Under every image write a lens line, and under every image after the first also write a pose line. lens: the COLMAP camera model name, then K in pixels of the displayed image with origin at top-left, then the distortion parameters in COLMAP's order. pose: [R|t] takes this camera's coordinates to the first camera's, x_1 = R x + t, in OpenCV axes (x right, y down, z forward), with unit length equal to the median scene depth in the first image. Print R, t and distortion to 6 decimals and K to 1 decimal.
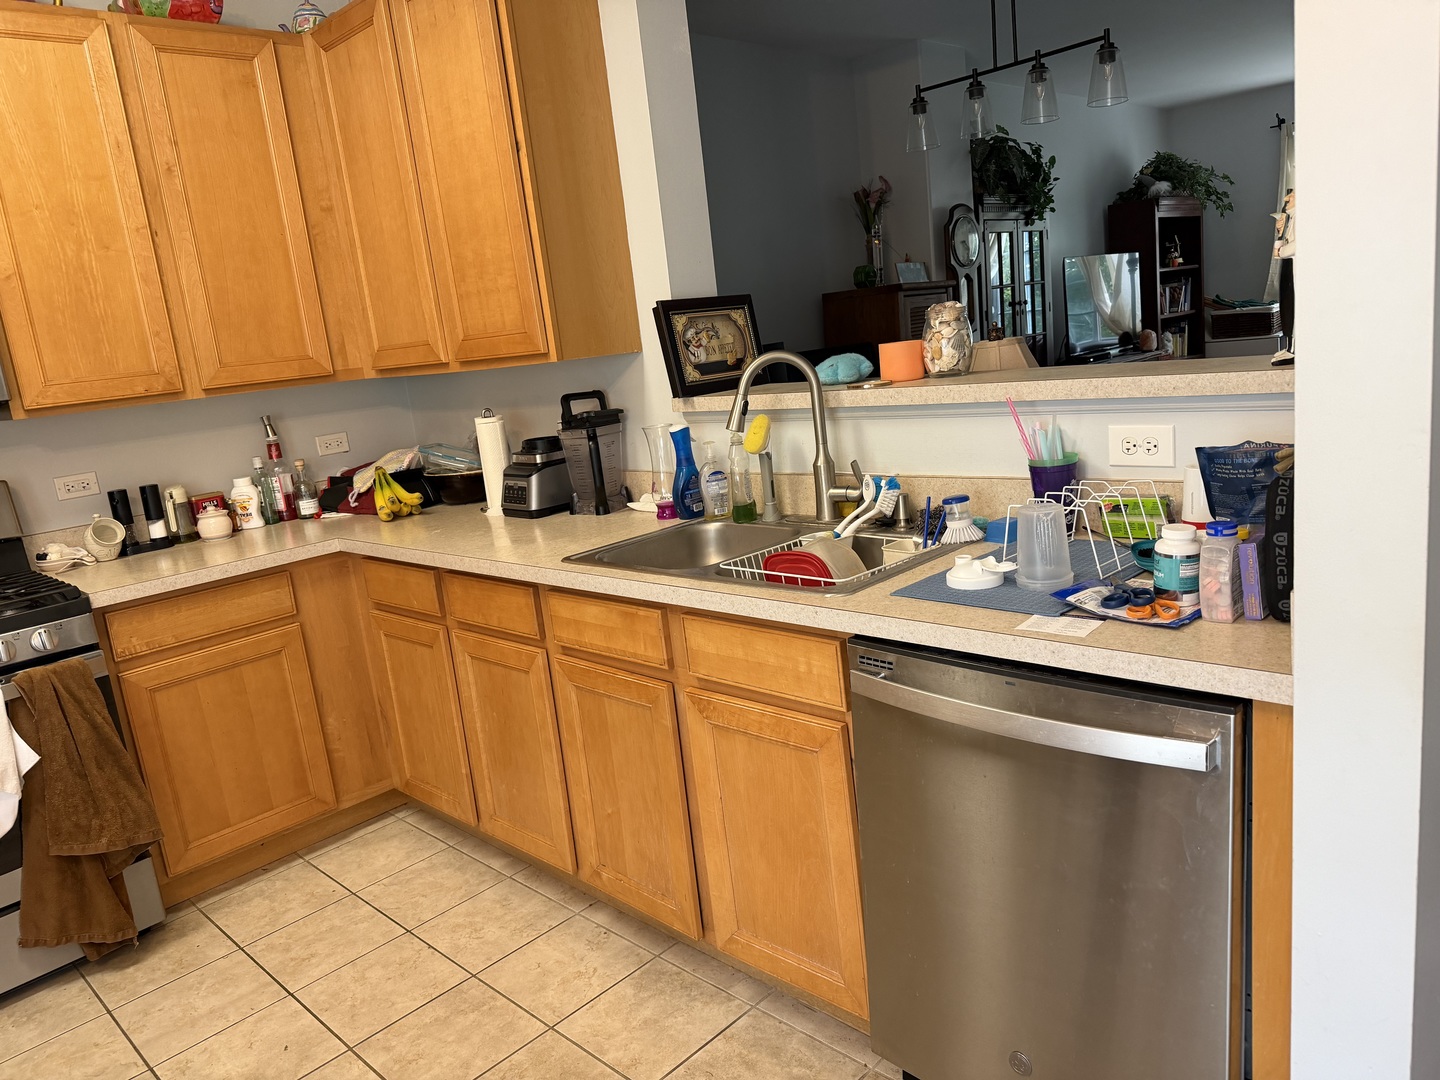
lens RADIAL K [[1020.2, 0, 720.0], [0, 1020.2, 540.0], [0, 0, 1]] dist [0.090540, -0.122364]
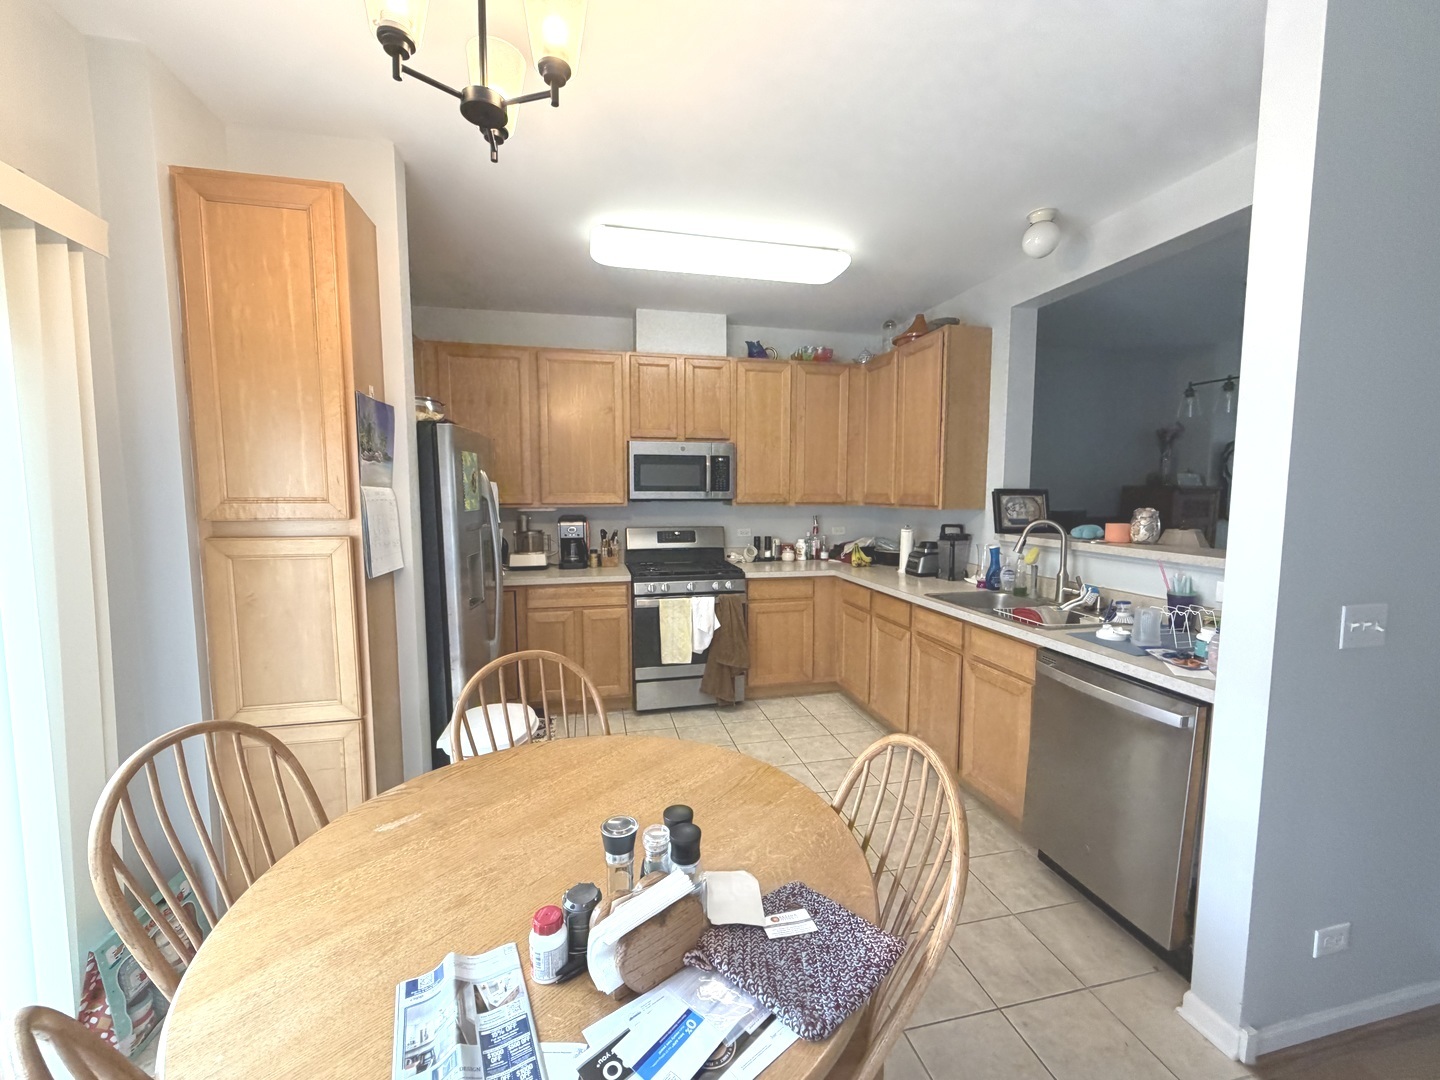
lens RADIAL K [[573.9, 0, 720.0], [0, 573.9, 540.0], [0, 0, 1]] dist [-0.000031, -0.000012]
pose [[0.840898, 0.156637, -0.518030, 0.094508], [-0.200907, 0.979149, -0.030059, 0.026570], [0.502521, 0.129353, 0.854834, -0.311791]]
